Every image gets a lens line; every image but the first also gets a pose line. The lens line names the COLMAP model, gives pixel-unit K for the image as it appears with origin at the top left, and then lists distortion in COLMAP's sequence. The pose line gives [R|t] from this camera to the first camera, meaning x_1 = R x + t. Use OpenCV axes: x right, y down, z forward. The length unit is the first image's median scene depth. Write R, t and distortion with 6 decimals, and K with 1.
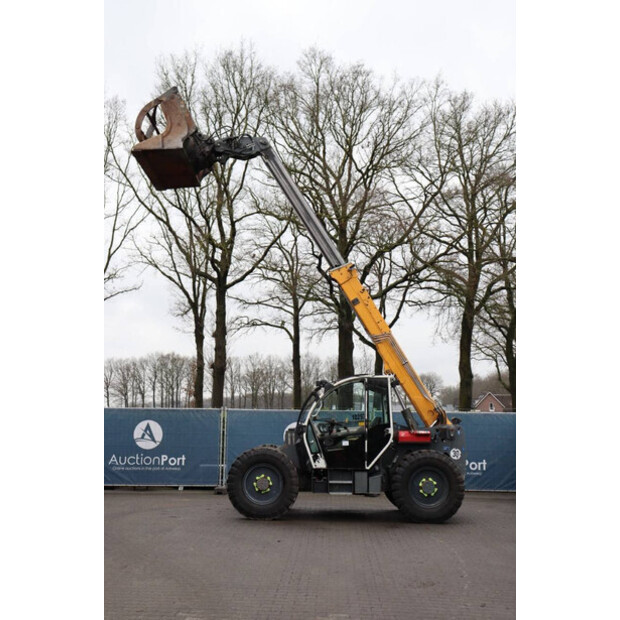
lens RADIAL K [[815.2, 0, 301.5], [0, 815.2, 303.4], [0, 0, 1]] dist [0.030154, 0.000000]
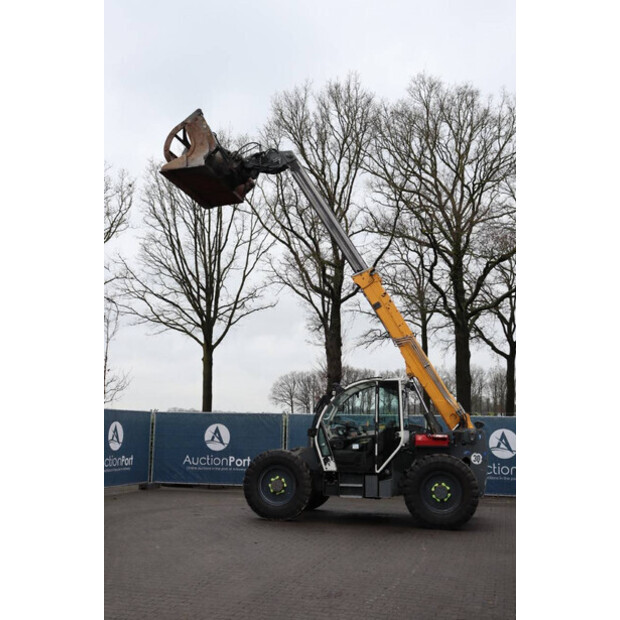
lens RADIAL K [[739.2, 0, 308.9], [0, 739.2, 307.6], [0, 0, 1]] dist [-0.010761, 0.000000]
pose [[0.976218, -0.029959, -0.214709, 0.144608], [0.026121, 0.999445, -0.020692, 0.013613], [0.215210, 0.014592, 0.976459, 0.074362]]
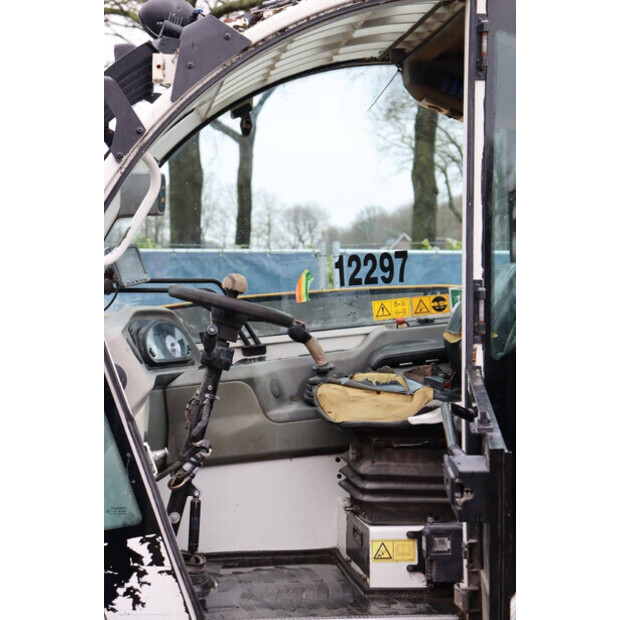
lens RADIAL K [[1301.3, 0, 305.8], [0, 1301.3, 308.1], [0, 0, 1]] dist [0.401196, 0.000000]
pose [[0.987365, -0.012424, 0.157976, 0.010293], [-0.013356, 0.986850, 0.161087, 0.081081], [-0.157900, -0.161162, 0.974215, 0.576436]]
